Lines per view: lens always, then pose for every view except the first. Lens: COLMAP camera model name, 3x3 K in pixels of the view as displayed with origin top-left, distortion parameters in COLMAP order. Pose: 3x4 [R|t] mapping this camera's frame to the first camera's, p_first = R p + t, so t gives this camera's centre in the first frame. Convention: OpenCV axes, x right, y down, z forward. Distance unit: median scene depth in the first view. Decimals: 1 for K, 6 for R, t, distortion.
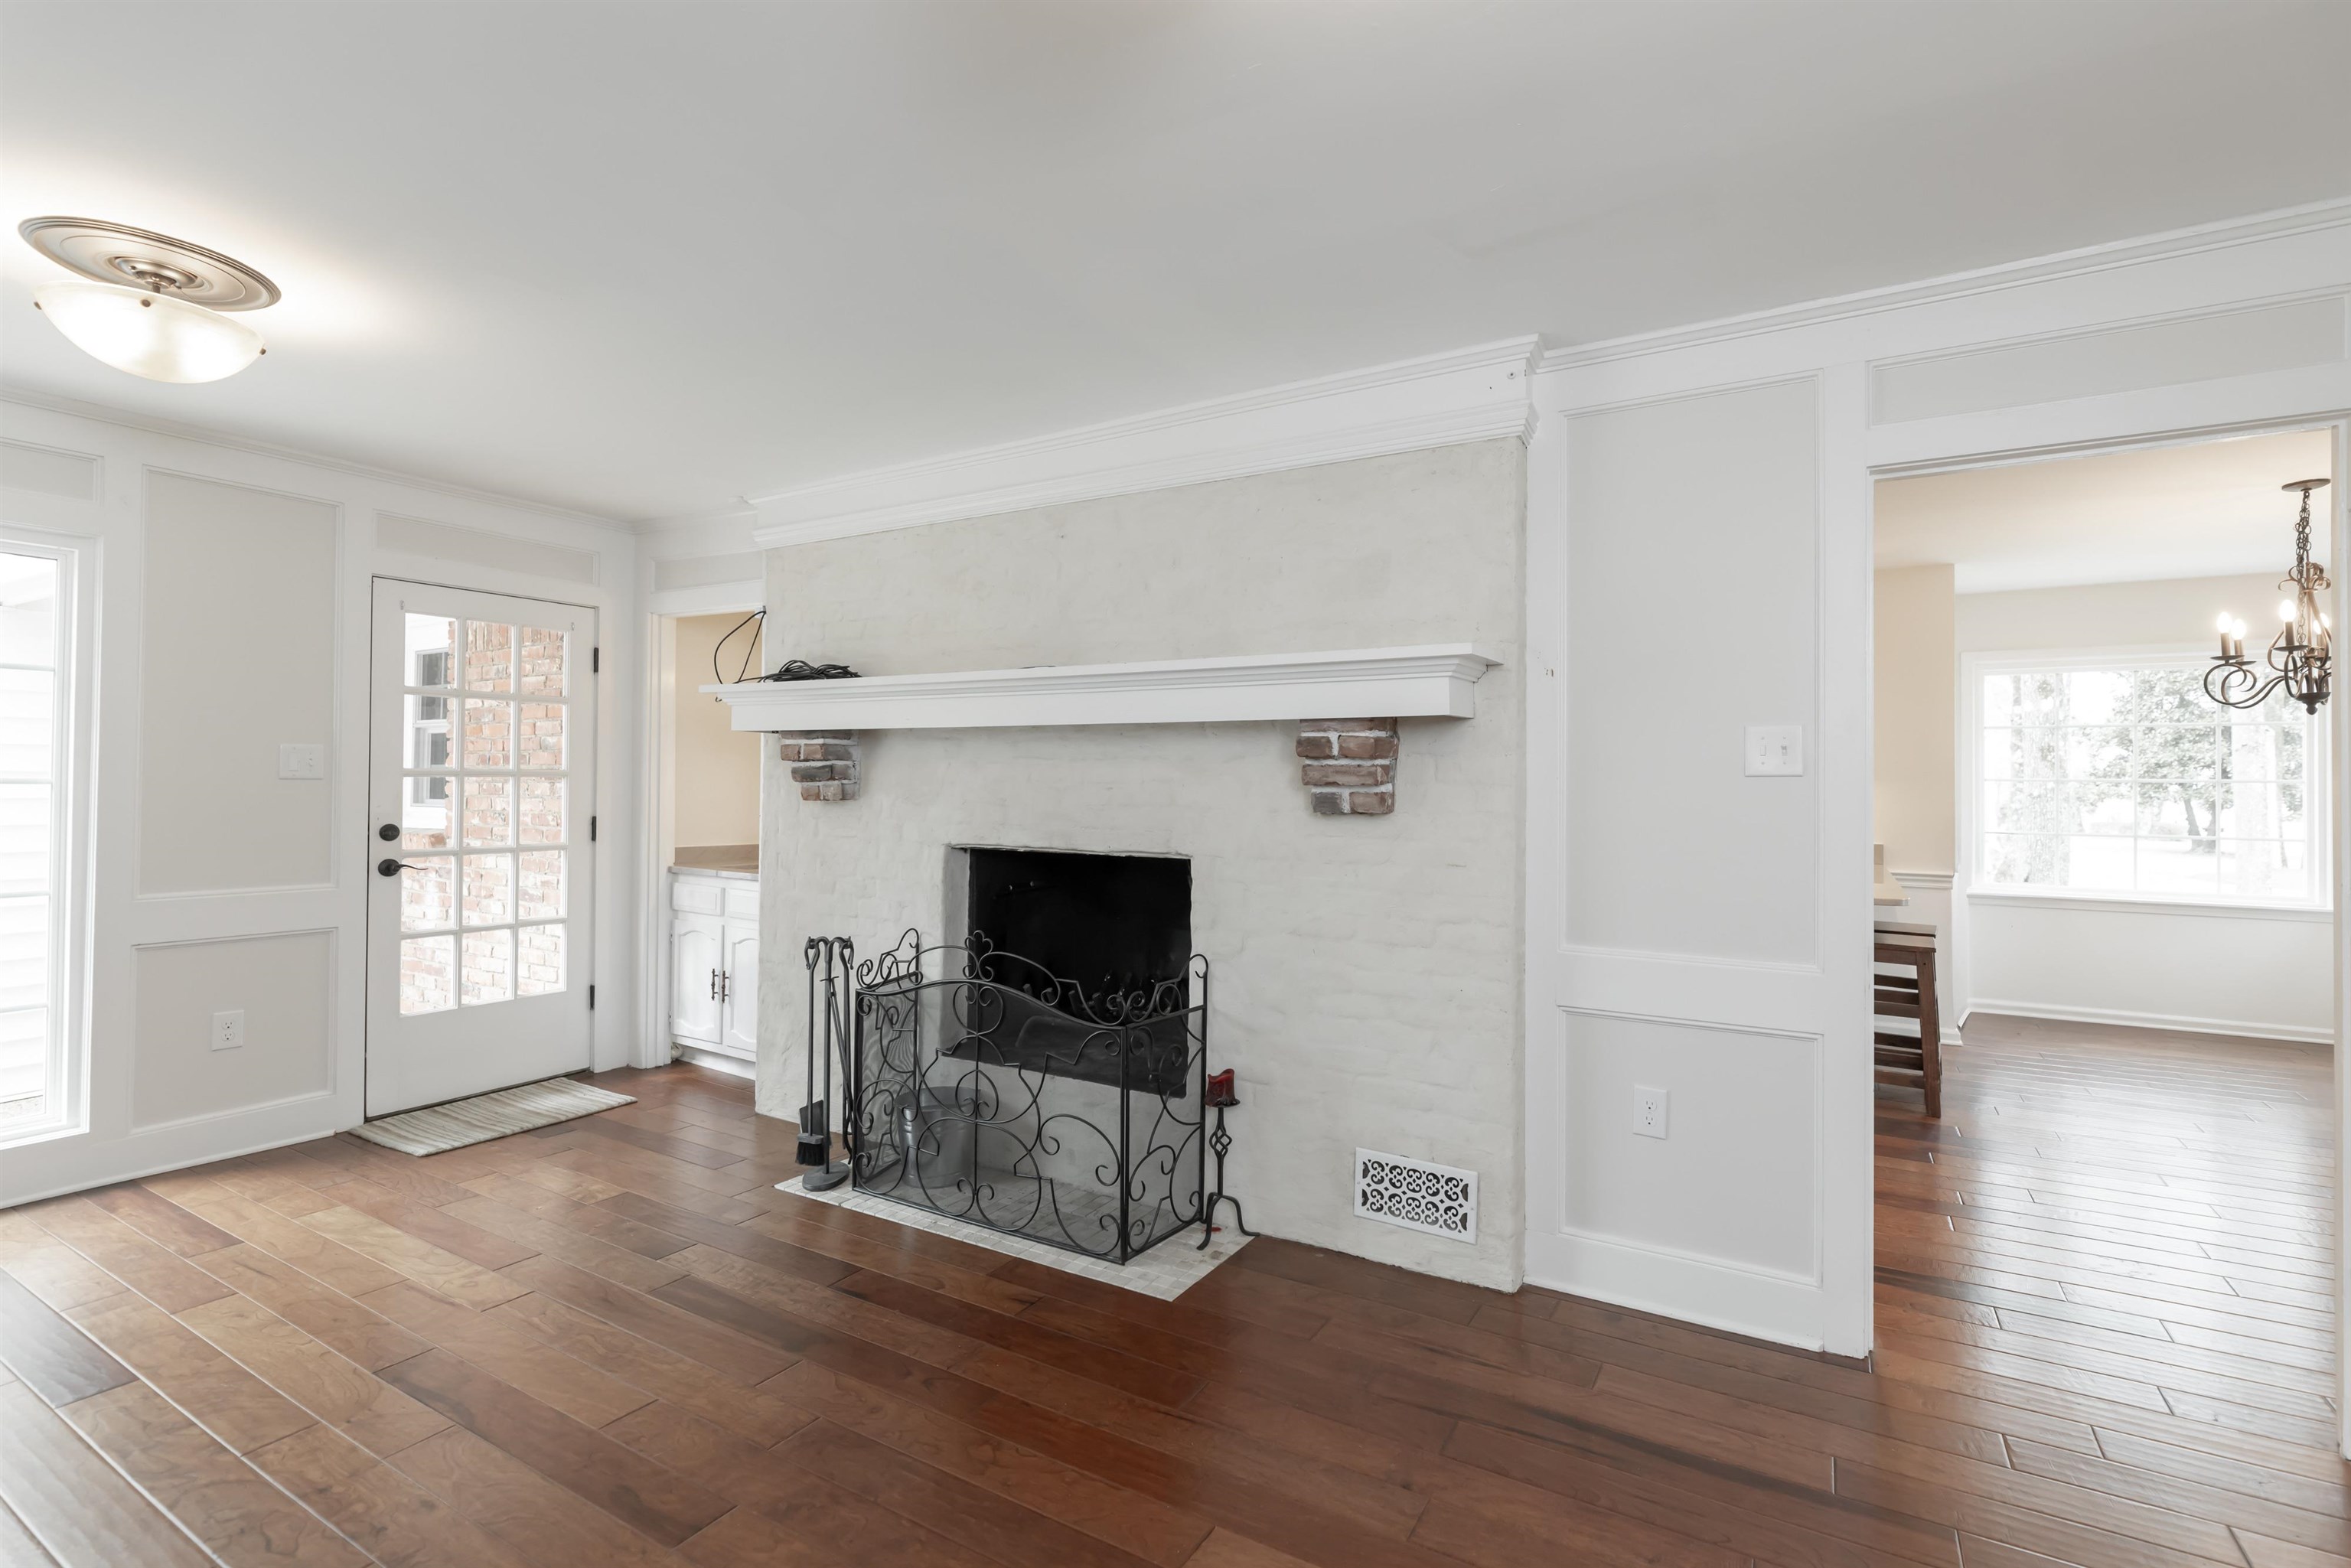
lens RADIAL K [[1045.2, 0, 1291.2], [0, 1045.2, 757.0], [0, 0, 1]] dist [-0.003158, -0.001353]
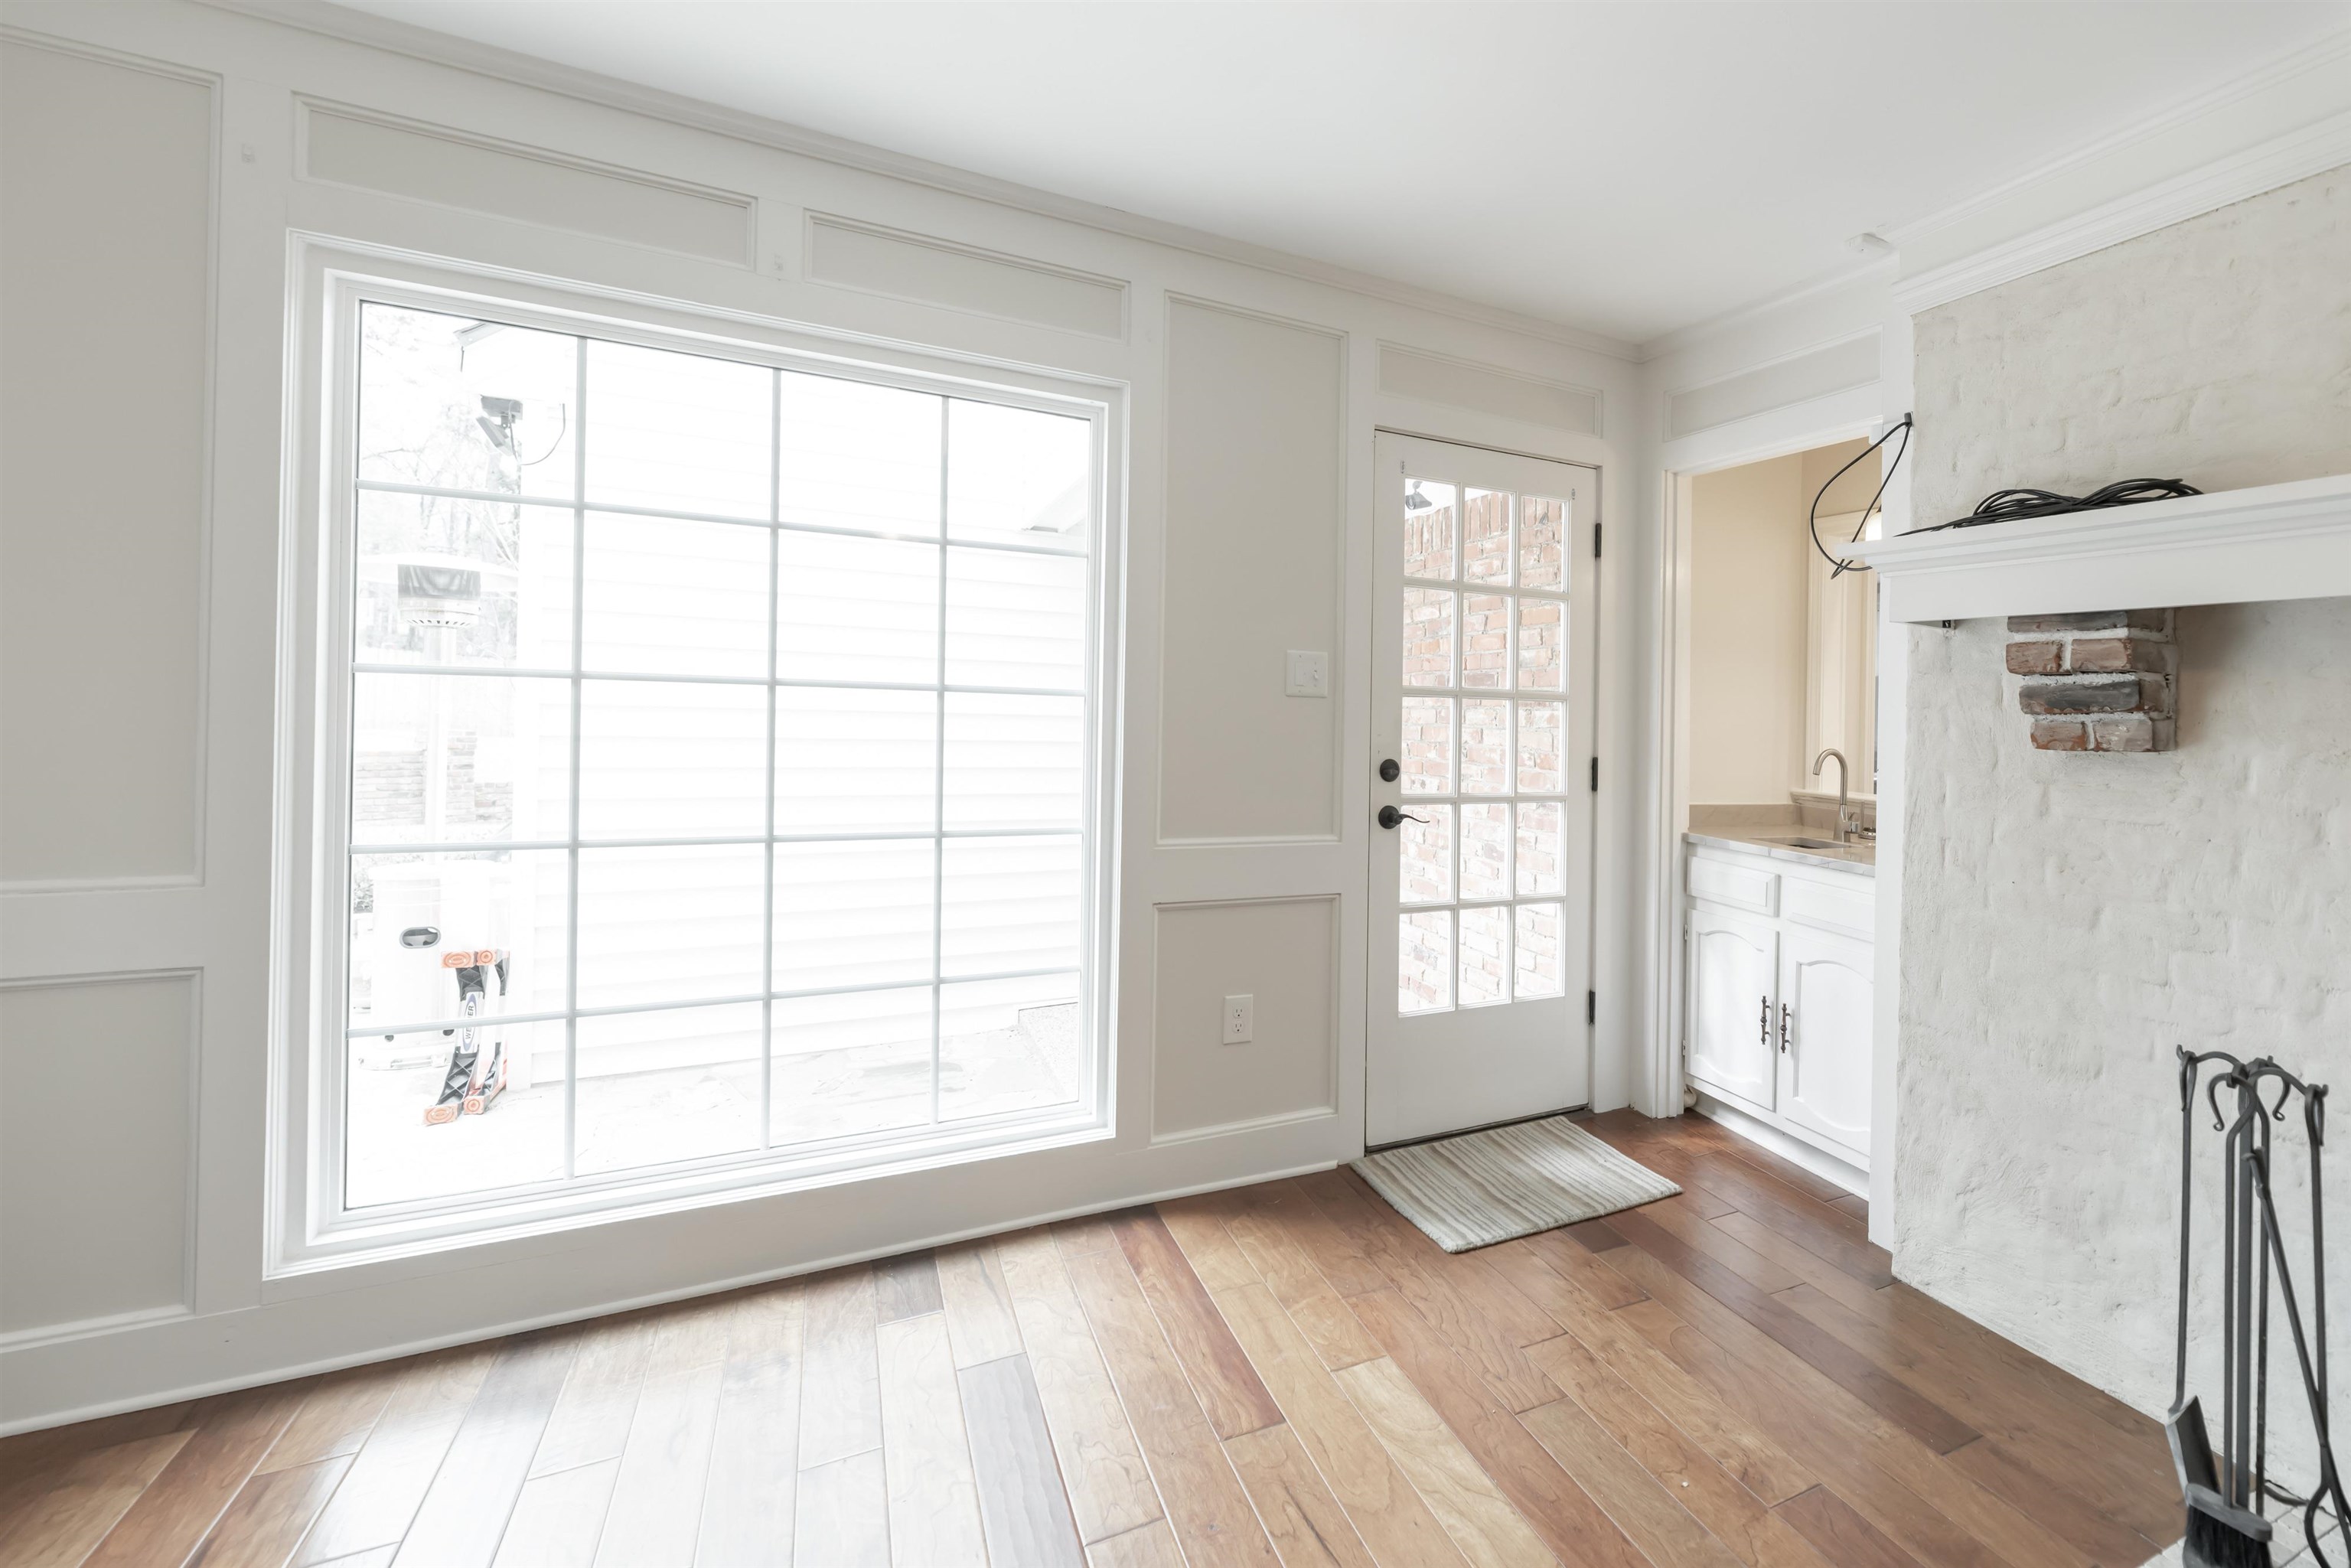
lens RADIAL K [[1012.9, 0, 1381.4], [0, 1012.9, 722.4], [0, 0, 1]] dist [-0.005098, 0.000687]
pose [[0.828445, 0.024182, -0.559548, -0.501211], [-0.010692, 0.999568, 0.027368, 0.019200], [0.559969, -0.016690, 0.828346, 0.424728]]
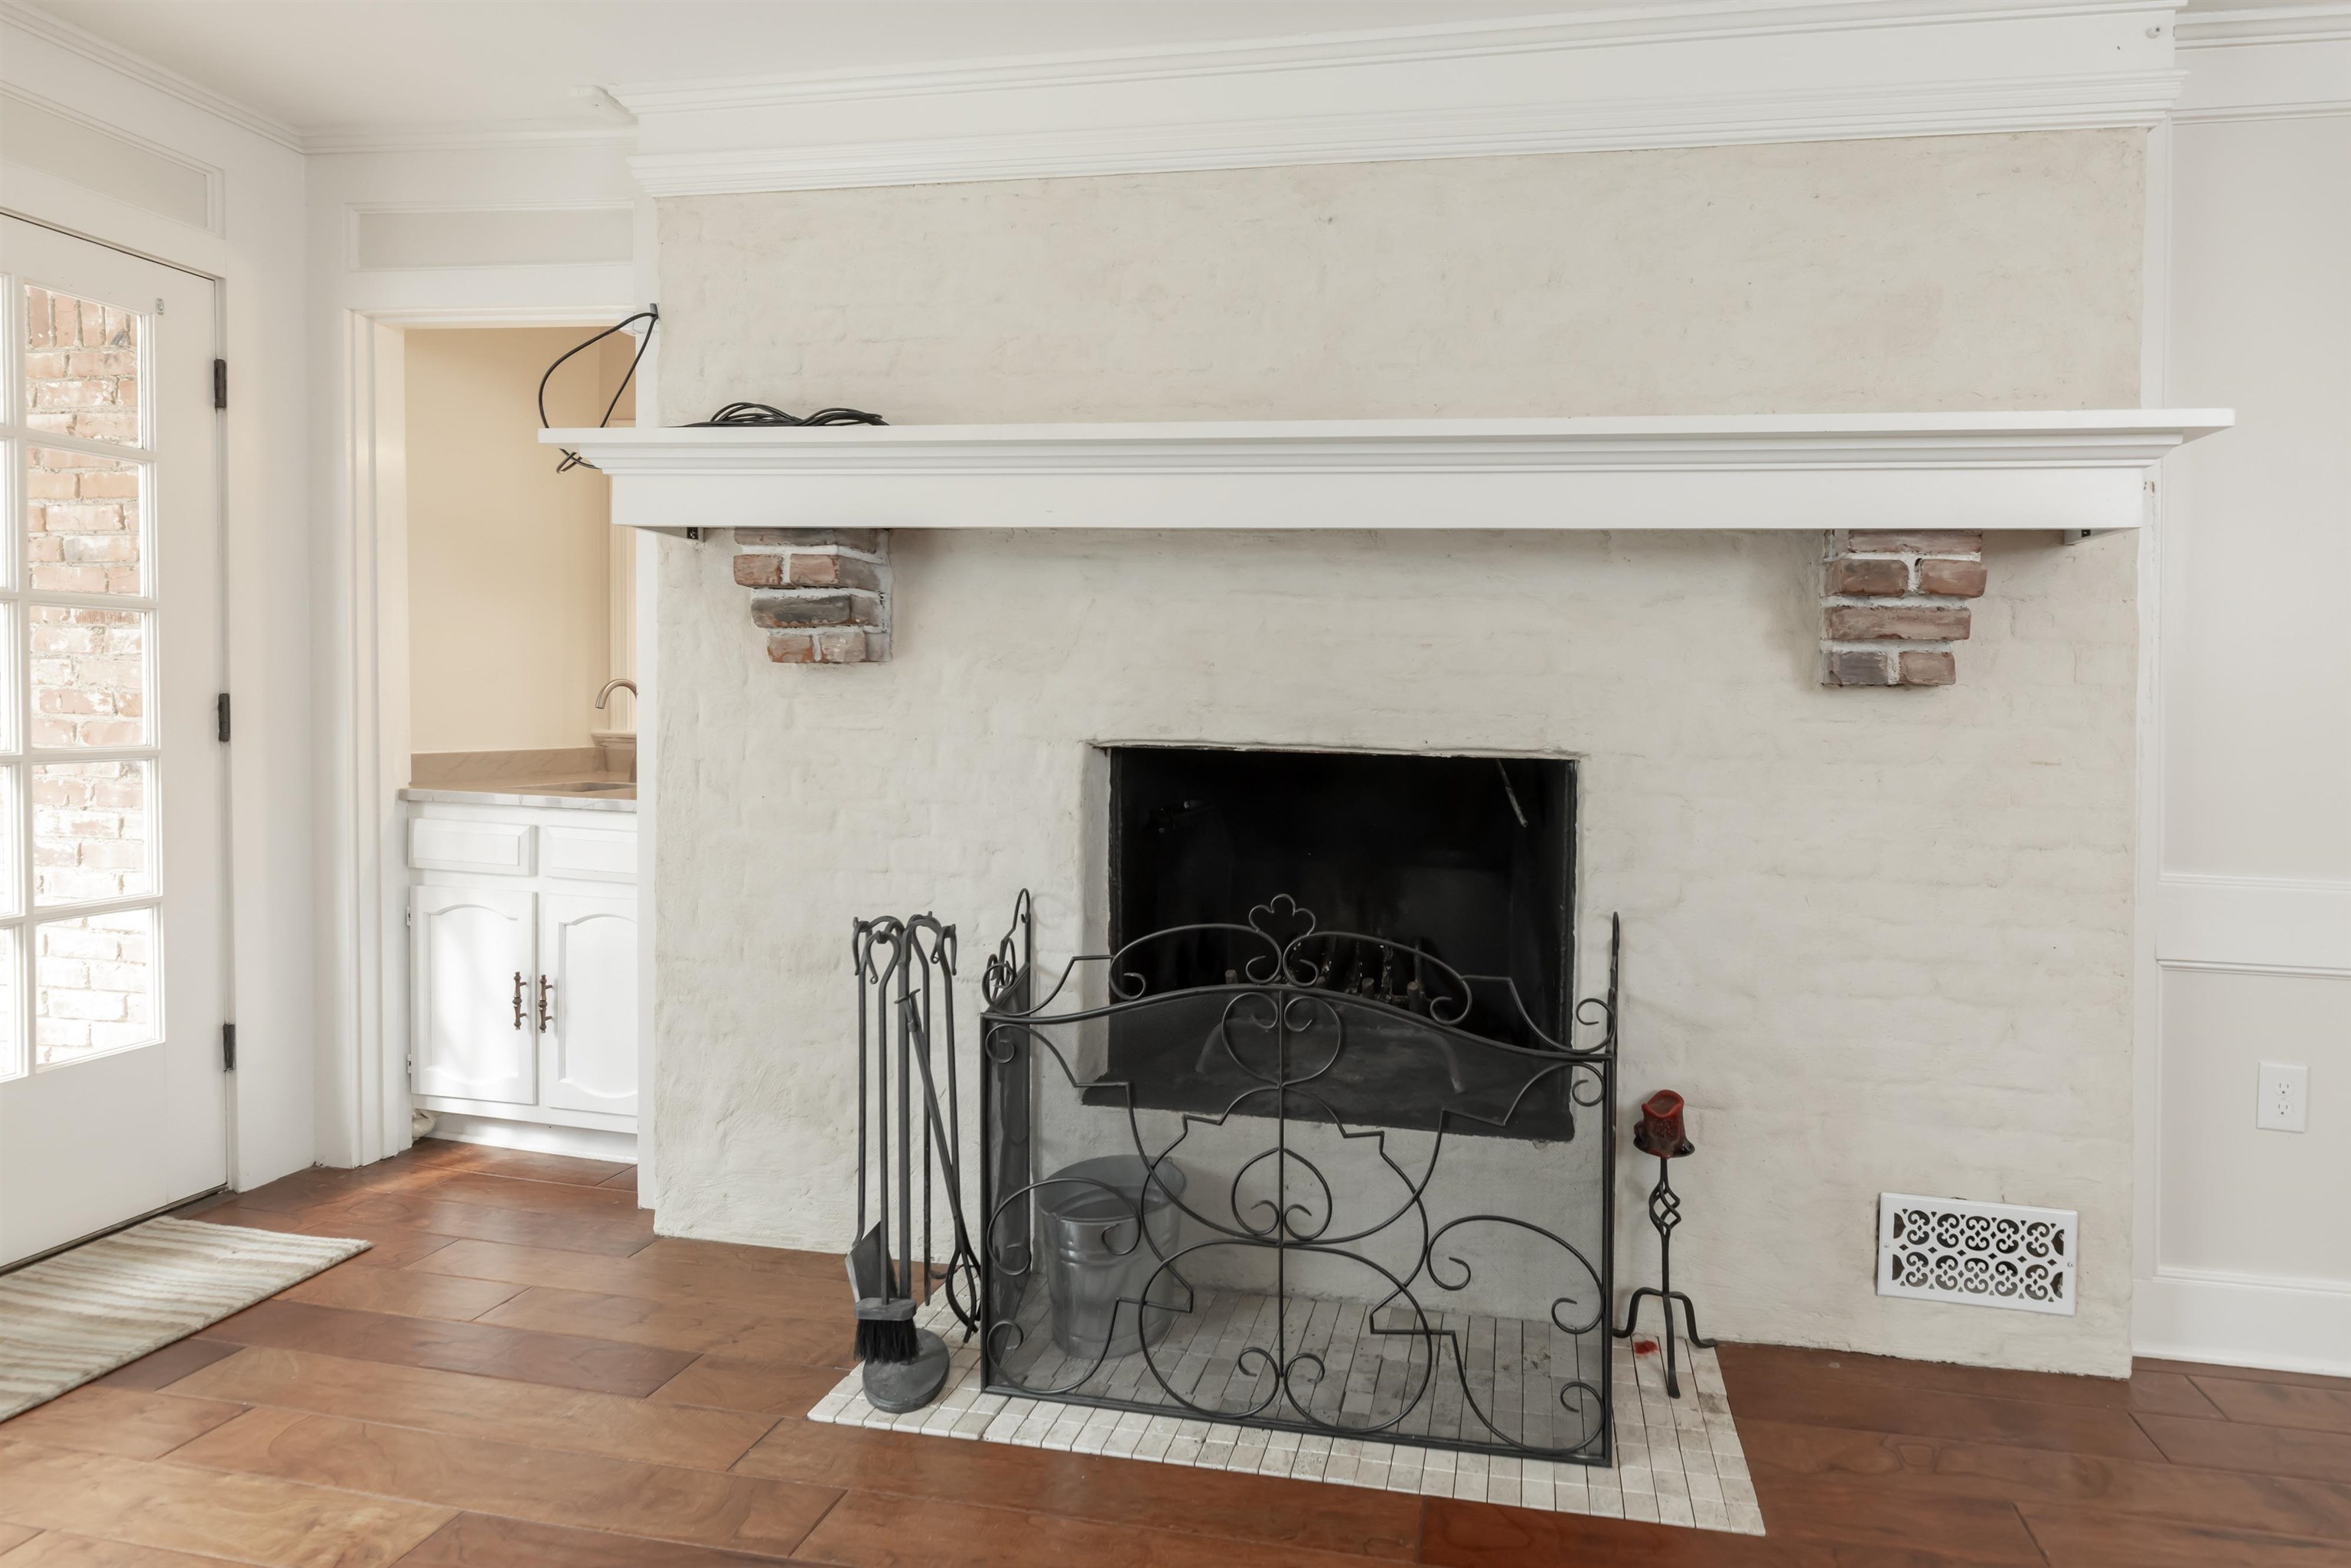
lens RADIAL K [[1023.5, 0, 1388.9], [0, 1023.5, 707.3], [0, 0, 1]] dist [-0.003212, -0.000186]
pose [[0.941588, 0.006604, 0.336702, -0.378874], [-0.019971, 0.999143, 0.036250, 0.043133], [-0.336175, -0.040857, 0.940913, 0.431631]]
